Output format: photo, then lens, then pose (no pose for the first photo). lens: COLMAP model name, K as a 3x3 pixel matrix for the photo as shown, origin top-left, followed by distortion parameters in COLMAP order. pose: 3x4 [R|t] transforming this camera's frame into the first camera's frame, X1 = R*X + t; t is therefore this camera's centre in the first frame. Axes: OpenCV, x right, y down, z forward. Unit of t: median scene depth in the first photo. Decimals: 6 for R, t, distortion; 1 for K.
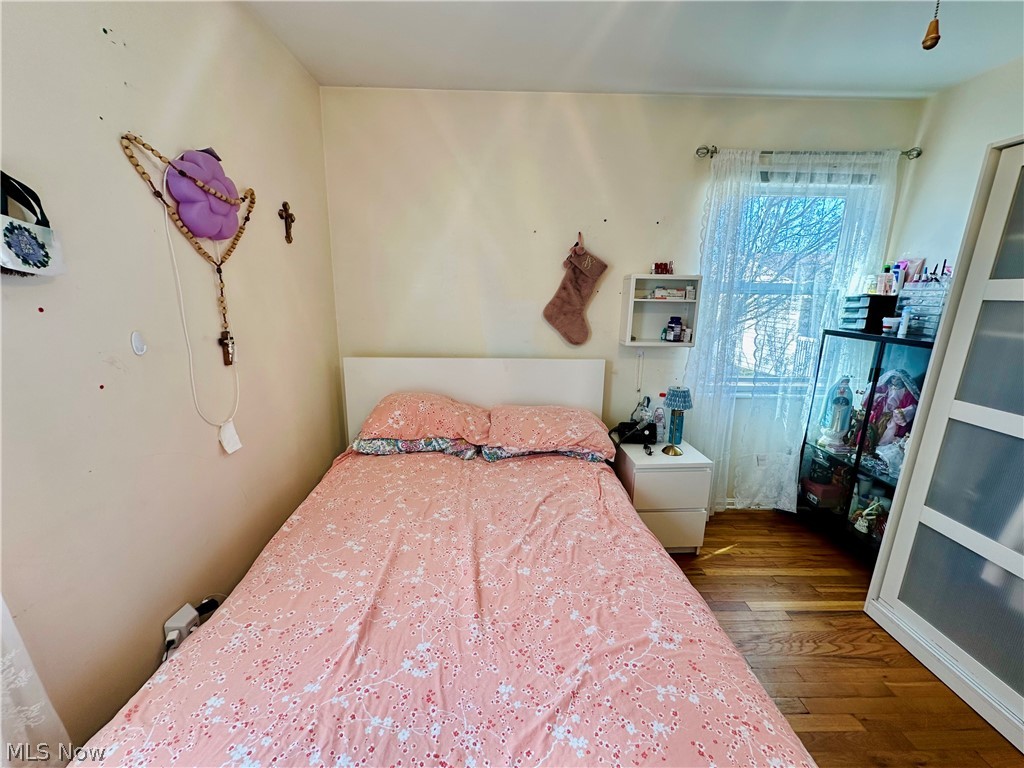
lens RADIAL K [[406.7, 0, 512.4], [0, 406.7, 387.9], [0, 0, 1]] dist [-0.006410, 0.001324]
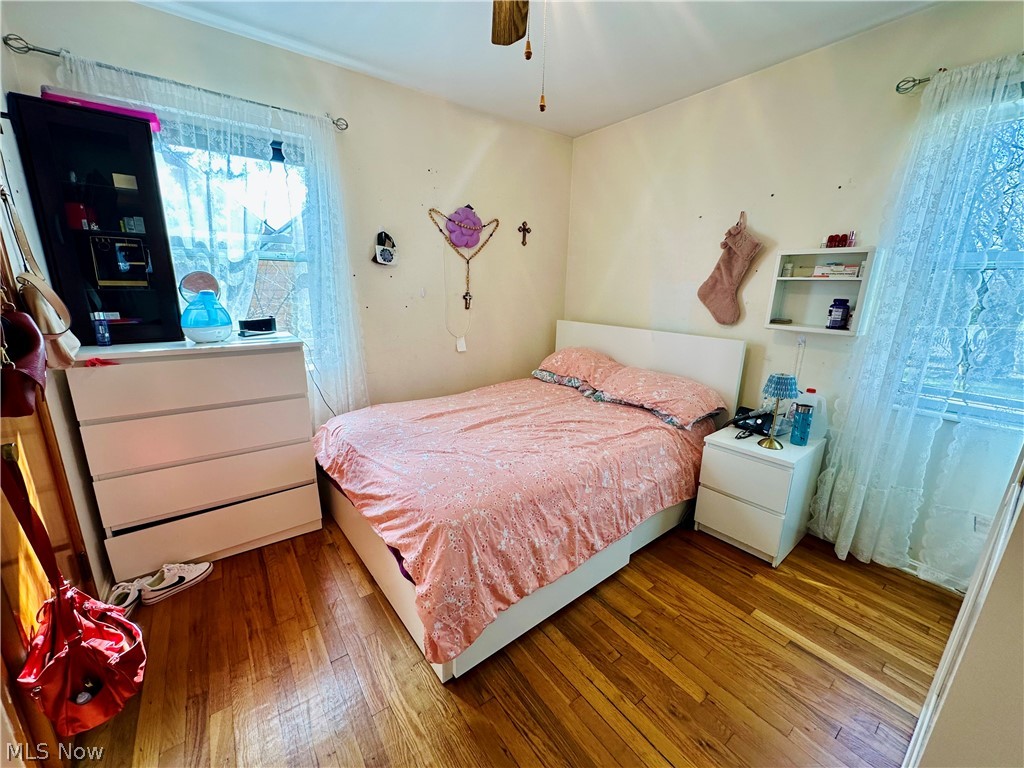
lens RADIAL K [[406.7, 0, 512.0], [0, 406.7, 388.2], [0, 0, 1]] dist [-0.006410, 0.001324]
pose [[0.583341, 0.199347, -0.787385, 0.806325], [-0.193632, 0.975595, 0.103543, 0.055301], [0.788809, 0.092062, 0.607704, -0.020338]]
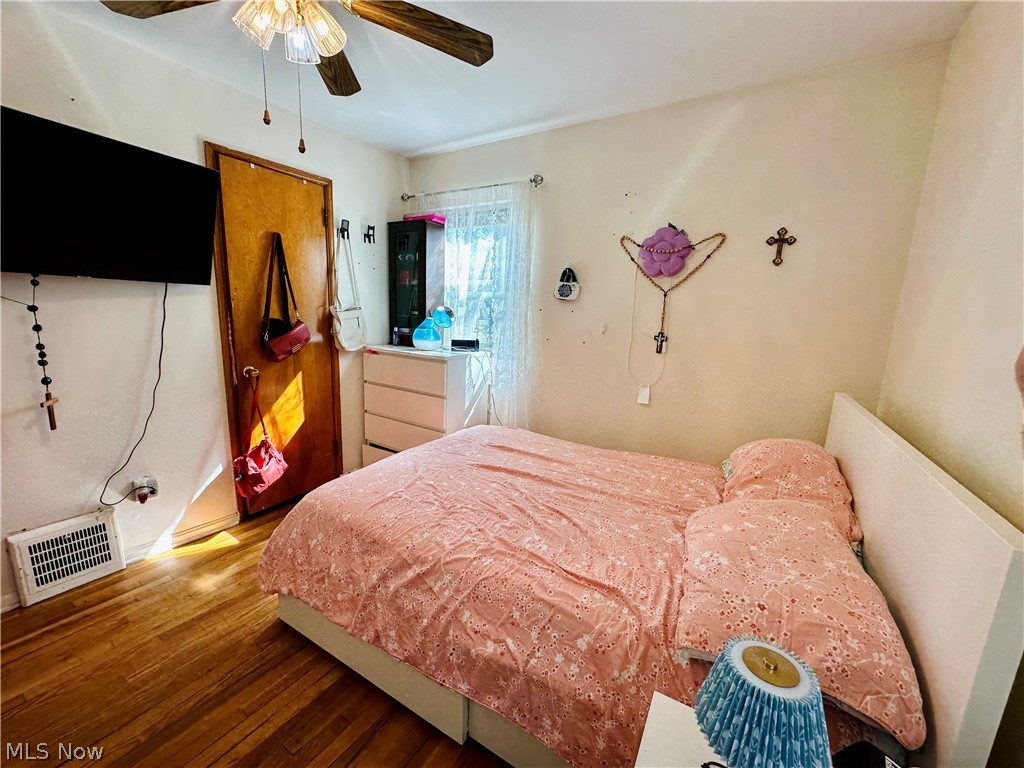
lens RADIAL K [[406.7, 0, 513.3], [0, 406.7, 387.9], [0, 0, 1]] dist [-0.006410, 0.001324]
pose [[-0.548129, 0.120810, -0.827623, 0.691710], [-0.235432, 0.927217, 0.291273, -0.187334], [0.802575, 0.354504, -0.479792, 0.974725]]
